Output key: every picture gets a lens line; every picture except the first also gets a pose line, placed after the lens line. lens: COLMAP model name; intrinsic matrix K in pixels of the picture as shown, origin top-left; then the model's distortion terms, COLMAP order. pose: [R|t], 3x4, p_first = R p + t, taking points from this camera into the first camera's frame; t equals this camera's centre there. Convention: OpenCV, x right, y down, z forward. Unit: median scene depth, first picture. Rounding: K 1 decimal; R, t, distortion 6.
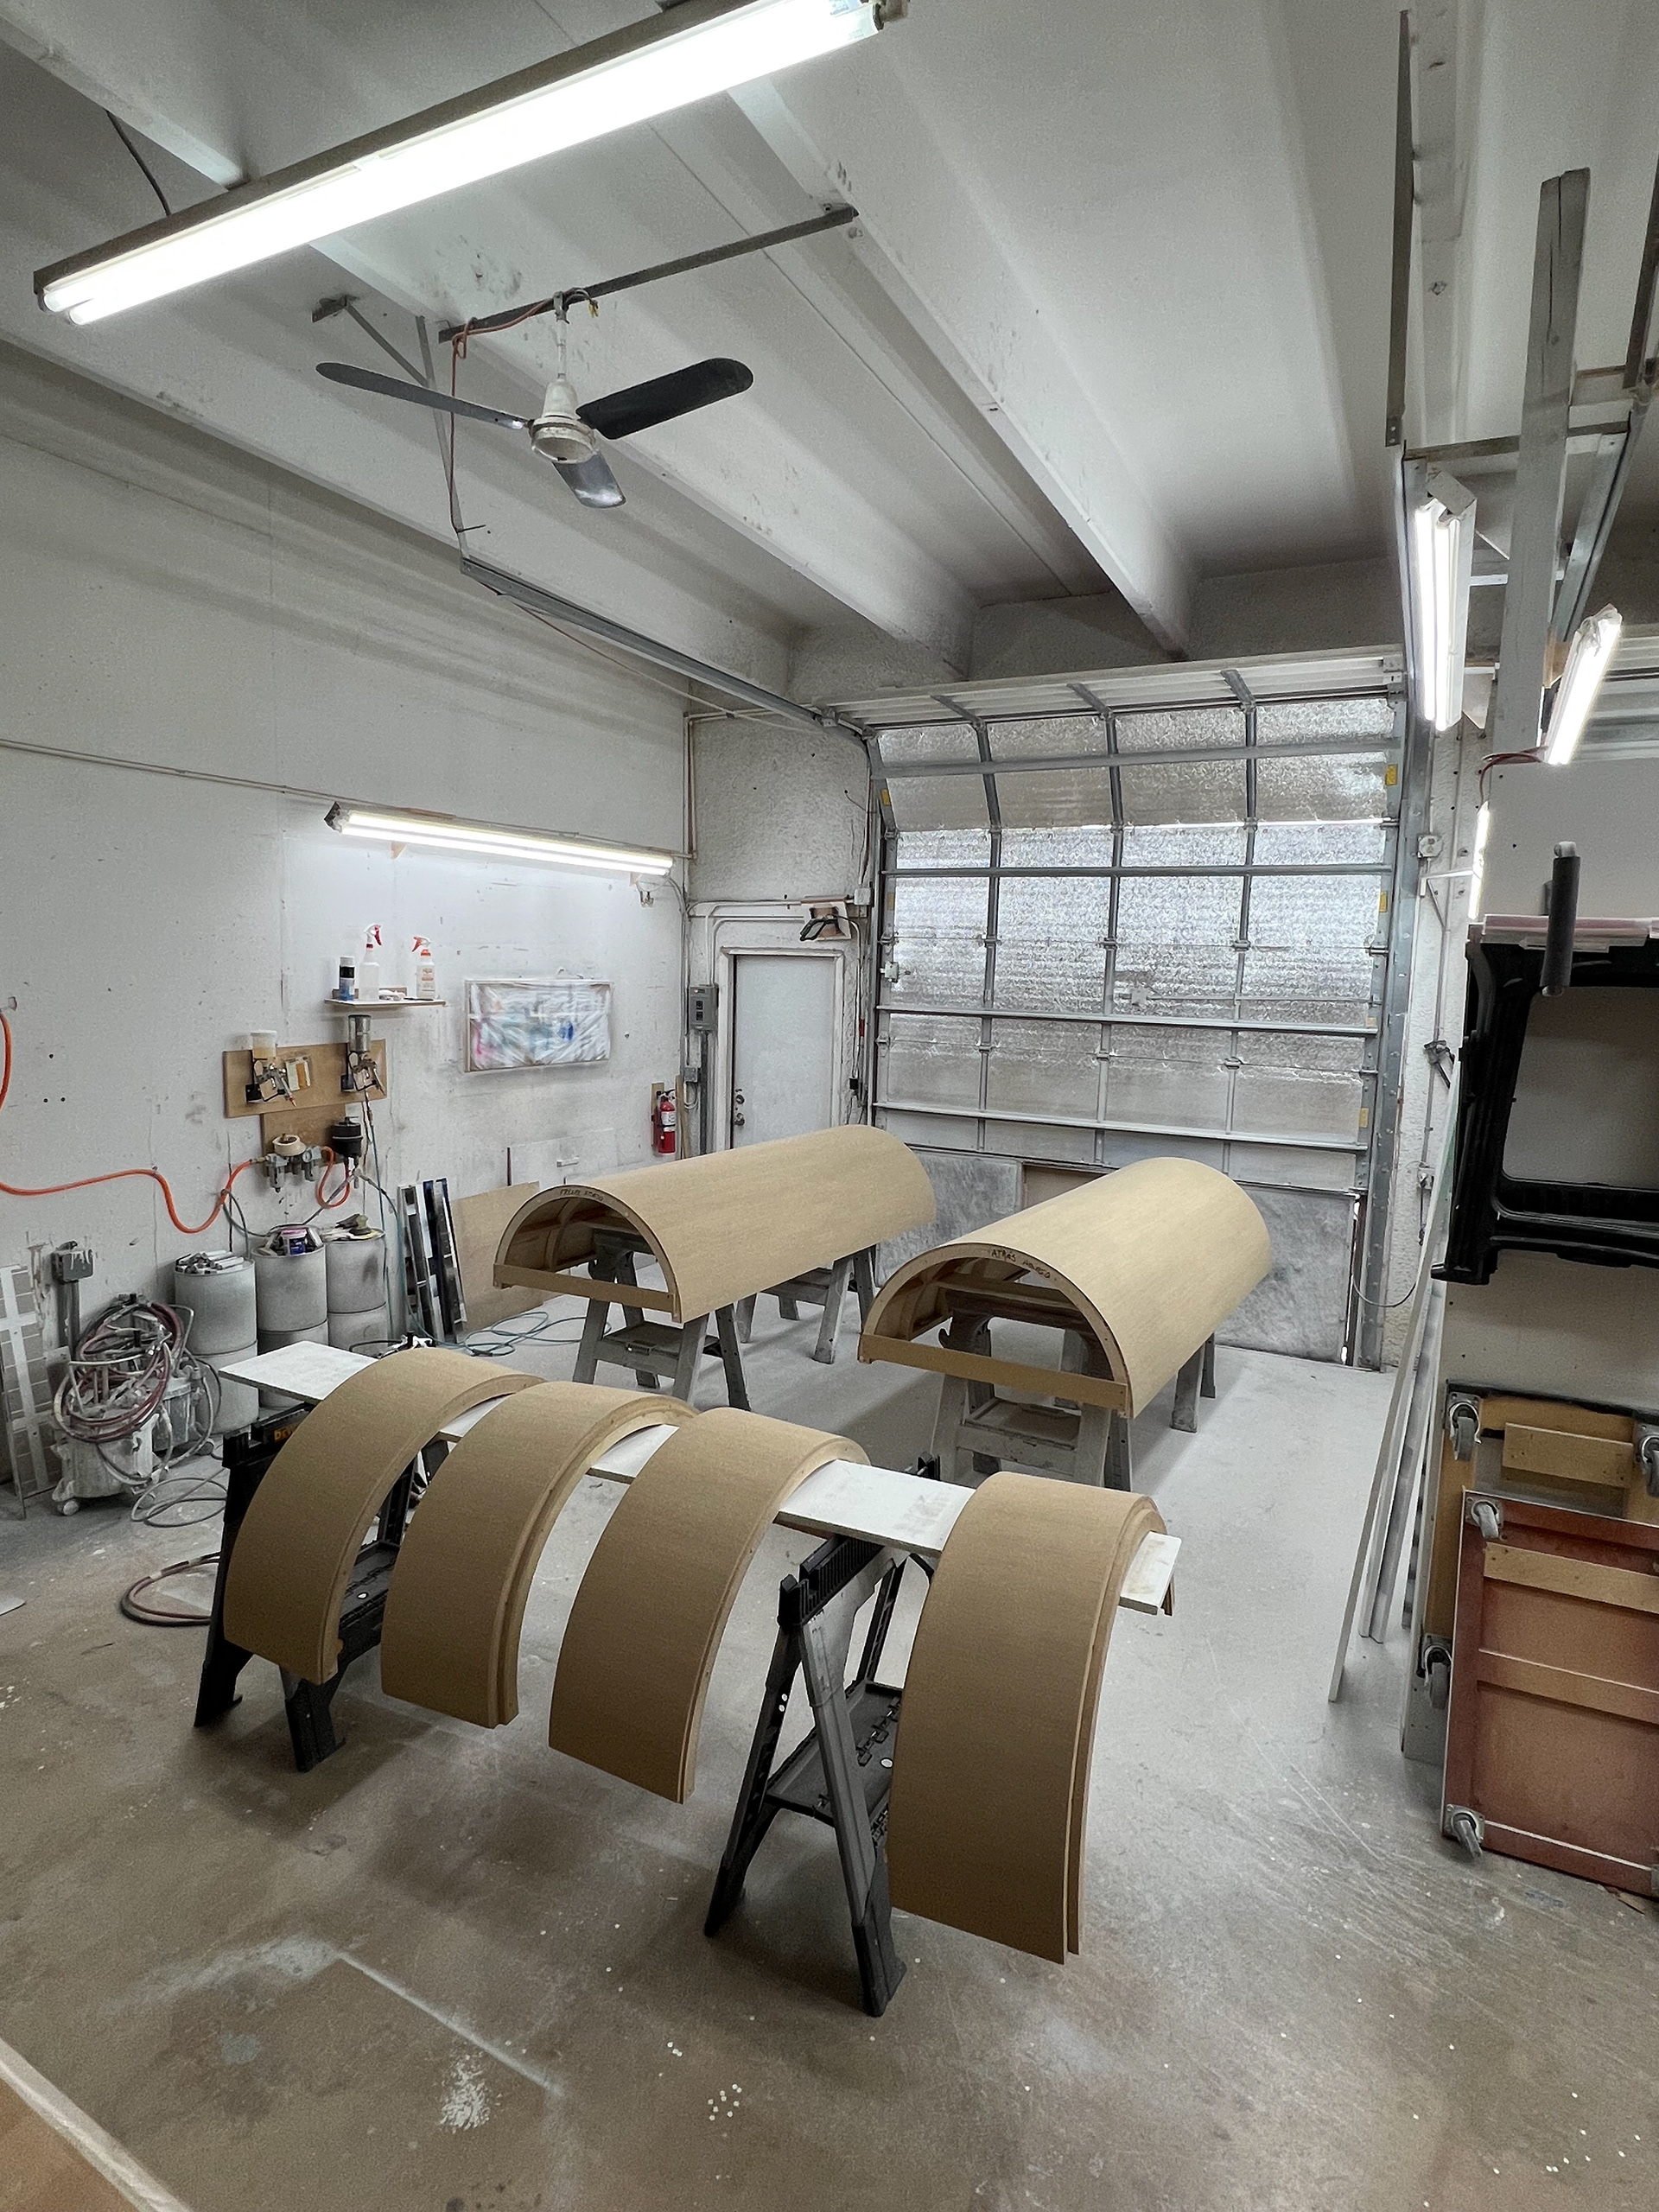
lens RADIAL K [[1178.7, 0, 815.9], [0, 1178.7, 1095.1], [0, 0, 1]] dist [0.015175, -0.001438]
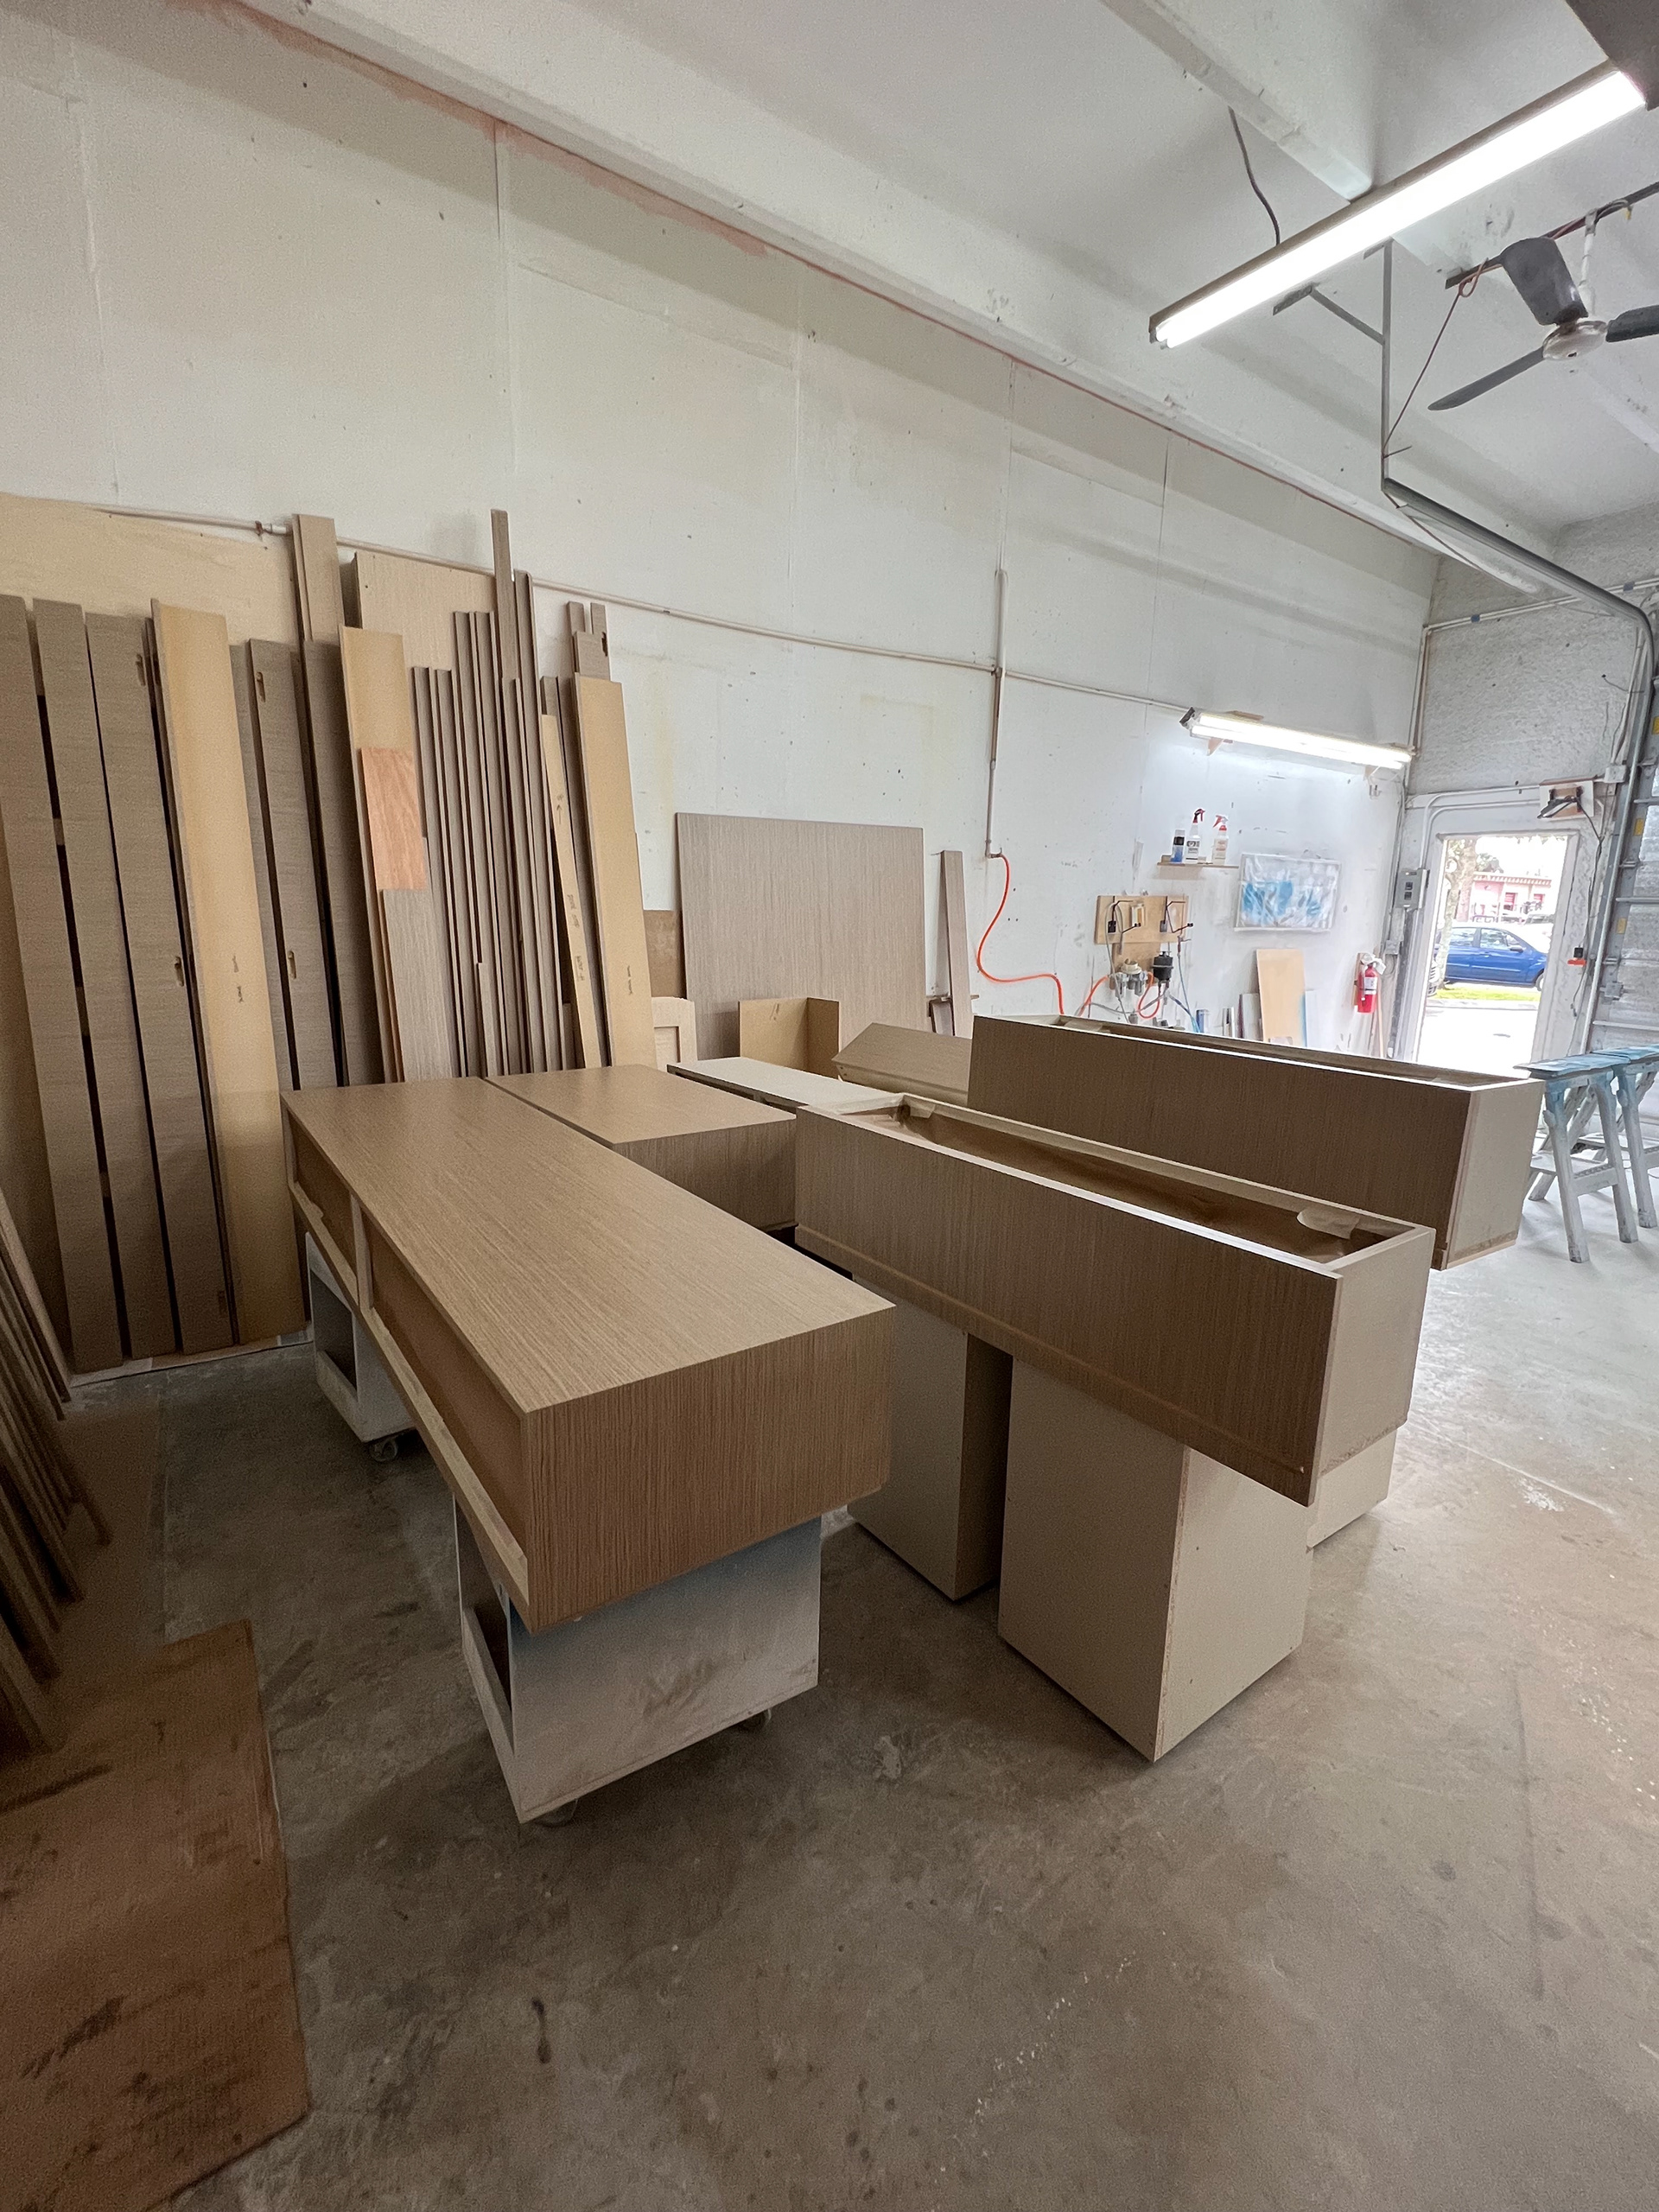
lens RADIAL K [[973.6, 0, 821.1], [0, 973.6, 1100.9], [0, 0, 1]] dist [-0.000101, 0.000697]
pose [[0.882143, 0.088204, -0.462648, -0.160392], [-0.049478, 0.994227, 0.095208, 0.077264], [0.468375, -0.061097, 0.881415, -0.134302]]
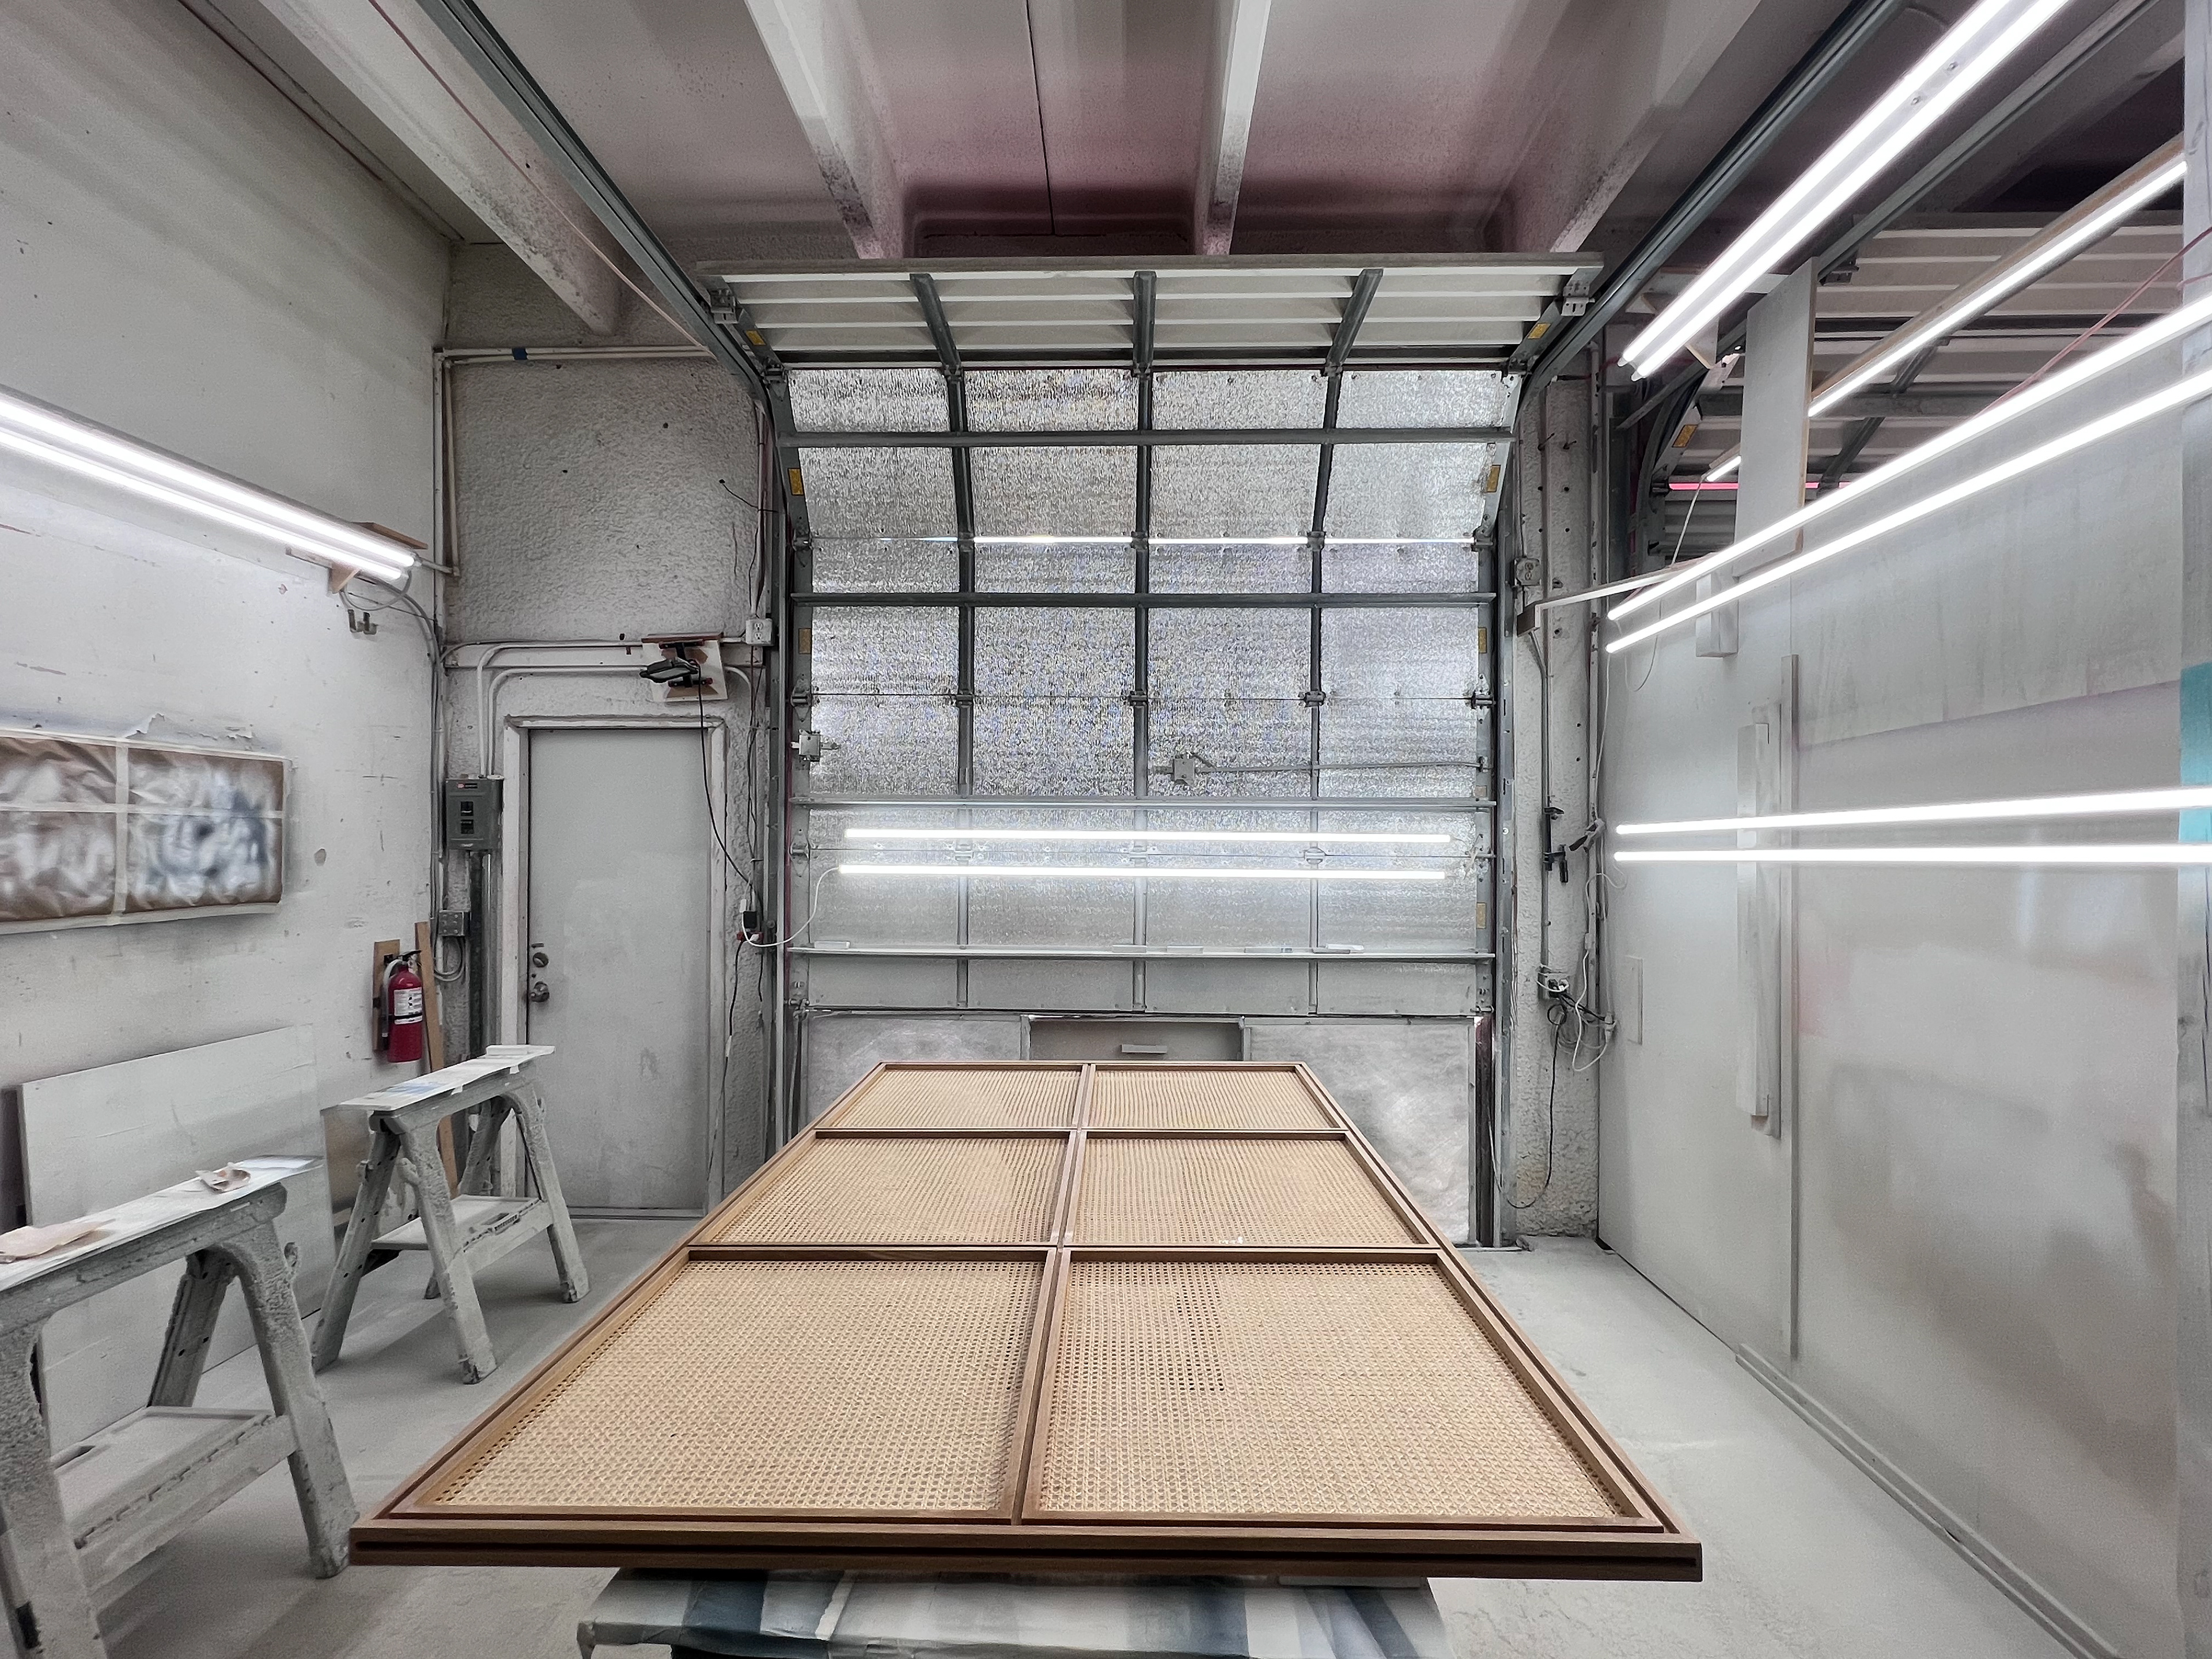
lens RADIAL K [[1028.6, 0, 1093.5], [0, 1028.6, 825.4], [0, 0, 1]] dist [-0.003864, -0.000866]
pose [[0.892332, -0.019069, 0.450977, -0.053921], [0.069903, 0.992892, -0.096333, 0.006296], [-0.445934, 0.117486, 0.887322, 0.420980]]
